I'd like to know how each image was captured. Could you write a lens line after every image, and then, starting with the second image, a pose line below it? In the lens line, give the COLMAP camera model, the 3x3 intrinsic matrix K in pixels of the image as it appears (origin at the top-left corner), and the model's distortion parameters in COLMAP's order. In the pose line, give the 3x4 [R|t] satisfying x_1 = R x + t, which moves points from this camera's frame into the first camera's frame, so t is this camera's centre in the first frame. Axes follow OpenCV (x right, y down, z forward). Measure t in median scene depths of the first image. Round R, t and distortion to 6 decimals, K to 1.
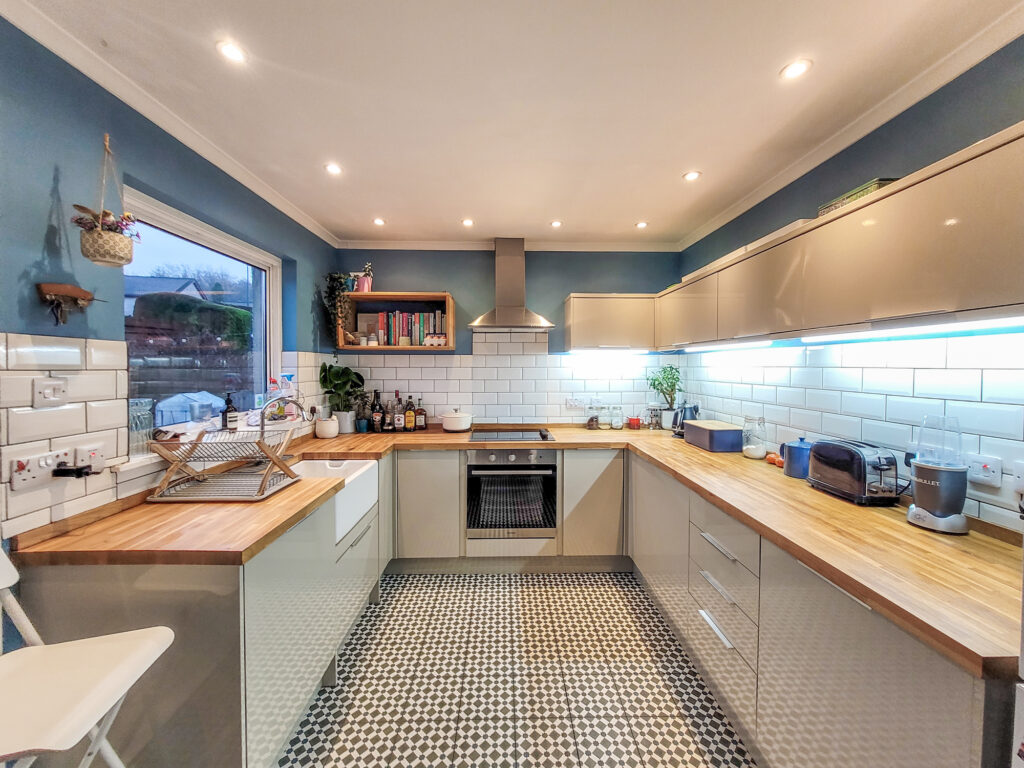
lens RADIAL K [[413.7, 0, 508.1], [0, 413.7, 372.9], [0, 0, 1]] dist [-0.002540, -0.000285]
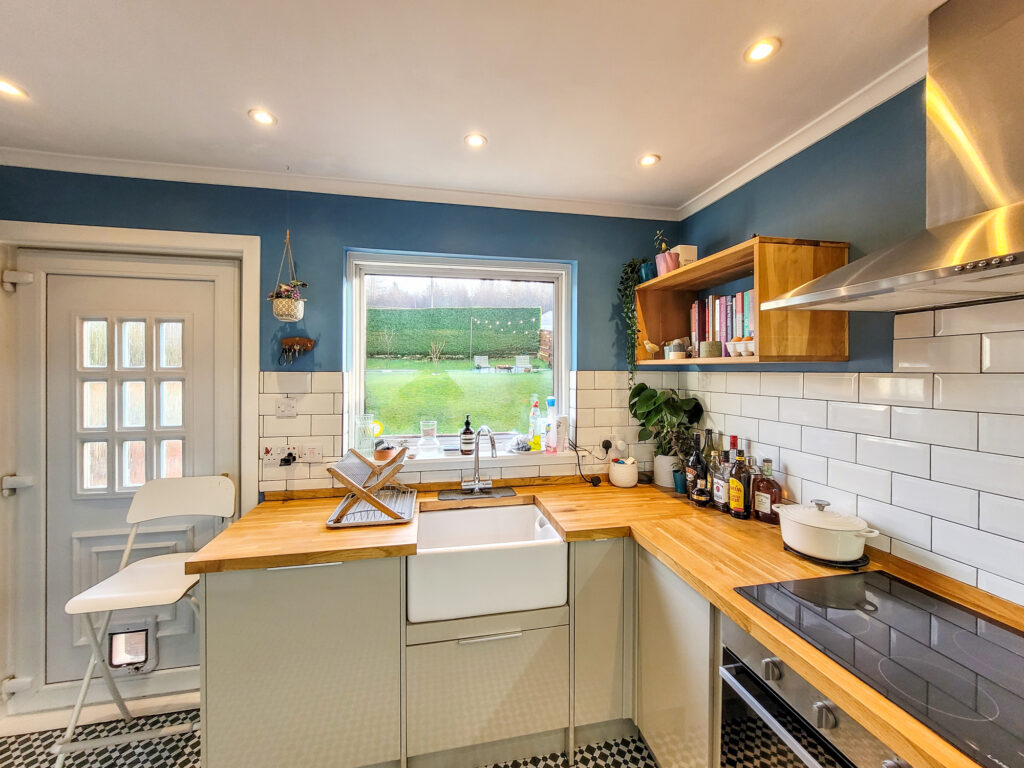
lens RADIAL K [[413.7, 0, 508.1], [0, 413.7, 372.9], [0, 0, 1]] dist [-0.002540, -0.000285]
pose [[0.168585, 0.003094, -0.985682, 0.268347], [-0.015056, 0.999886, 0.000564, -0.045000], [0.985572, 0.014746, 0.168612, 0.698343]]
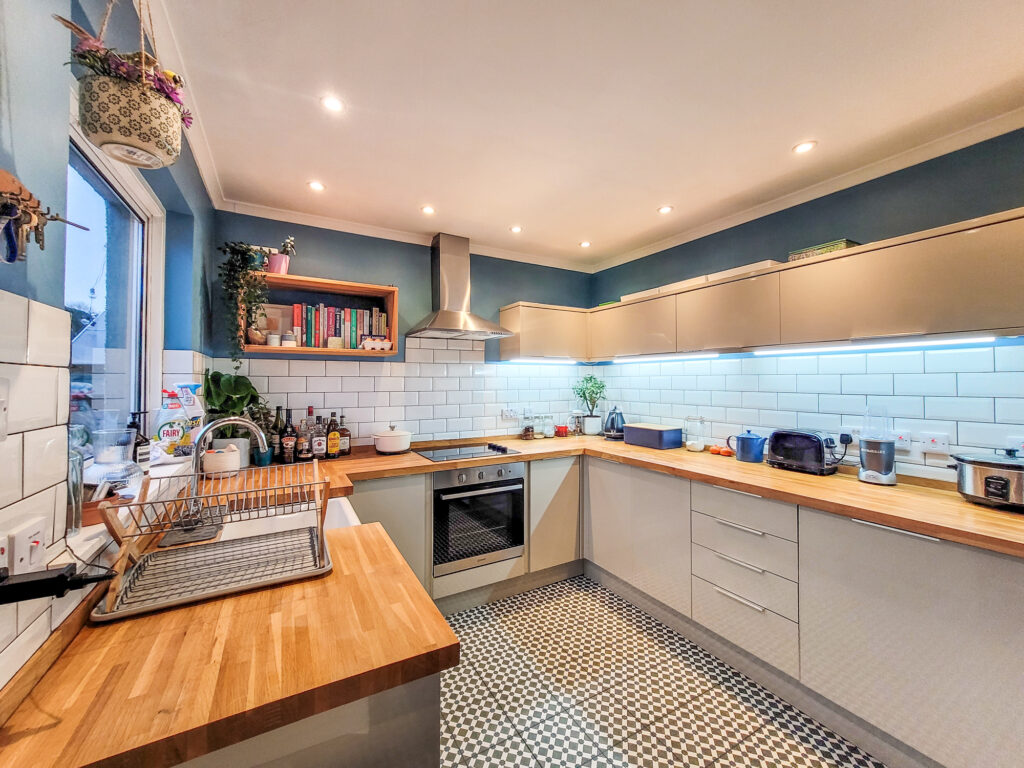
lens RADIAL K [[421.5, 0, 521.4], [0, 421.5, 371.1], [0, 0, 1]] dist [0.001553, 0.000824]
pose [[0.869195, 0.009866, 0.494371, -0.367065], [0.009241, 0.999302, -0.036190, 0.010187], [-0.494383, 0.036025, 0.868497, 0.142077]]
